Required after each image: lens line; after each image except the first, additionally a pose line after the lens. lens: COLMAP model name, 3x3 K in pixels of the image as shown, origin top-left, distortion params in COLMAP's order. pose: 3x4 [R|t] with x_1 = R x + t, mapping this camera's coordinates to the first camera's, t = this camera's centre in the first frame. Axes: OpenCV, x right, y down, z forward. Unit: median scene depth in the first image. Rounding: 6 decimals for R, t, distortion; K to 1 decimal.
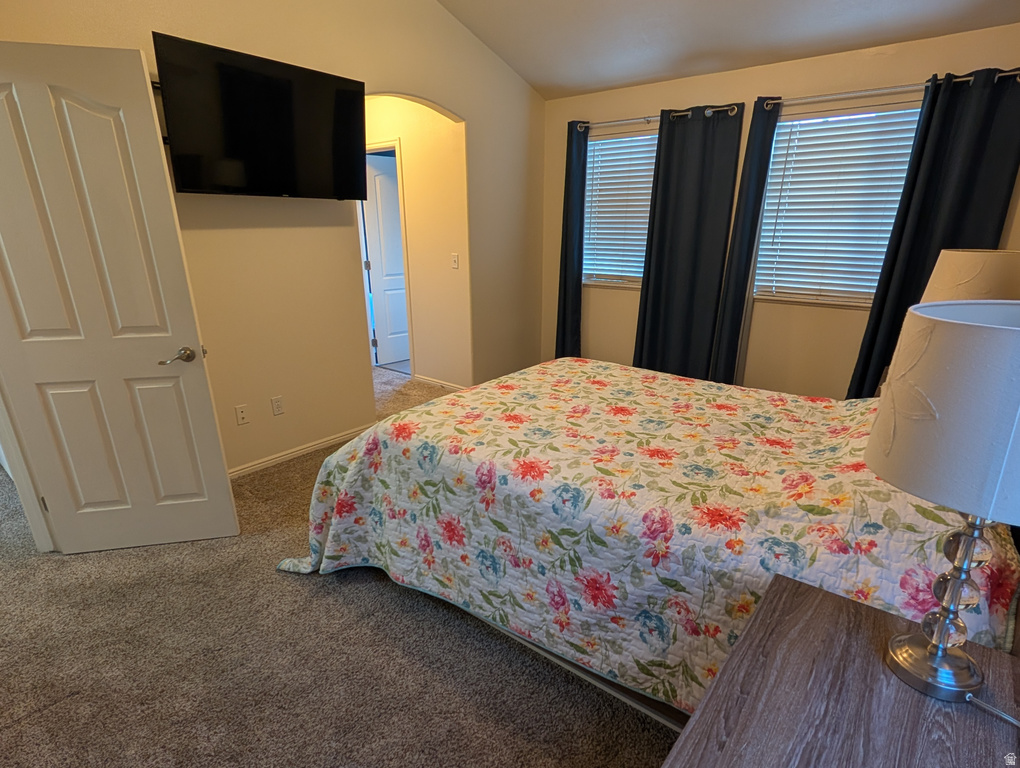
lens RADIAL K [[530.2, 0, 501.6], [0, 530.2, 391.9], [0, 0, 1]] dist [-0.021929, 0.001454]
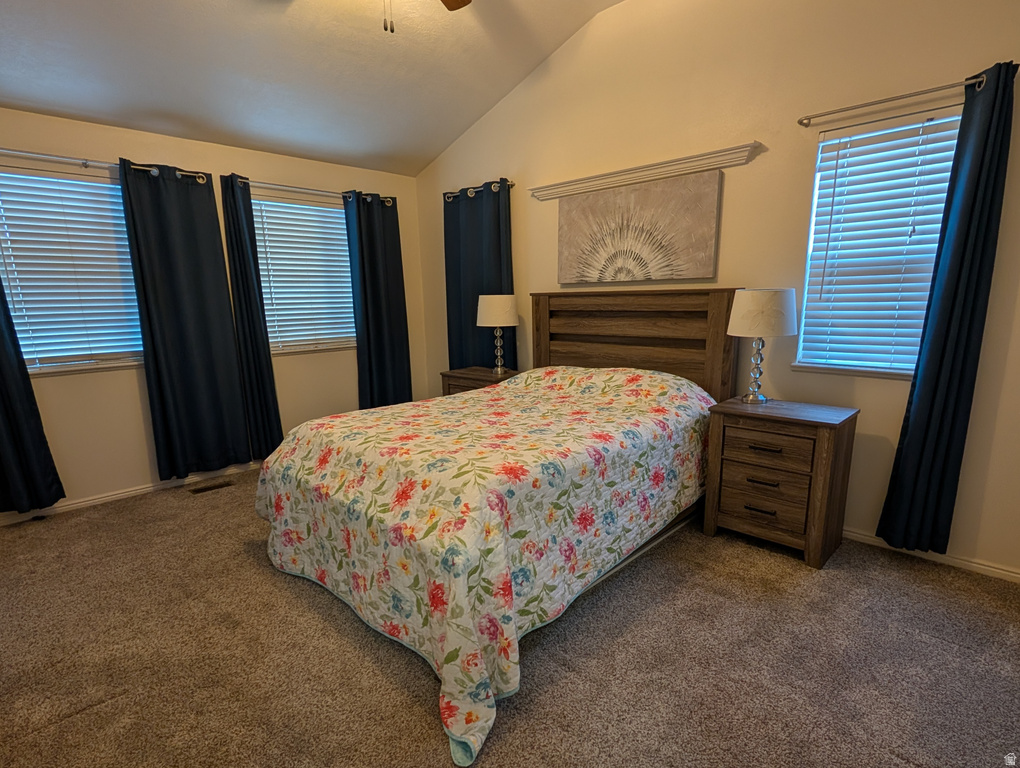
lens RADIAL K [[530.2, 0, 504.4], [0, 530.2, 387.3], [0, 0, 1]] dist [-0.021929, 0.001454]
pose [[0.111723, -0.162126, 0.980425, -1.146037], [0.315119, 0.941464, 0.119774, -0.196447], [-0.942453, 0.295569, 0.156272, 0.850888]]
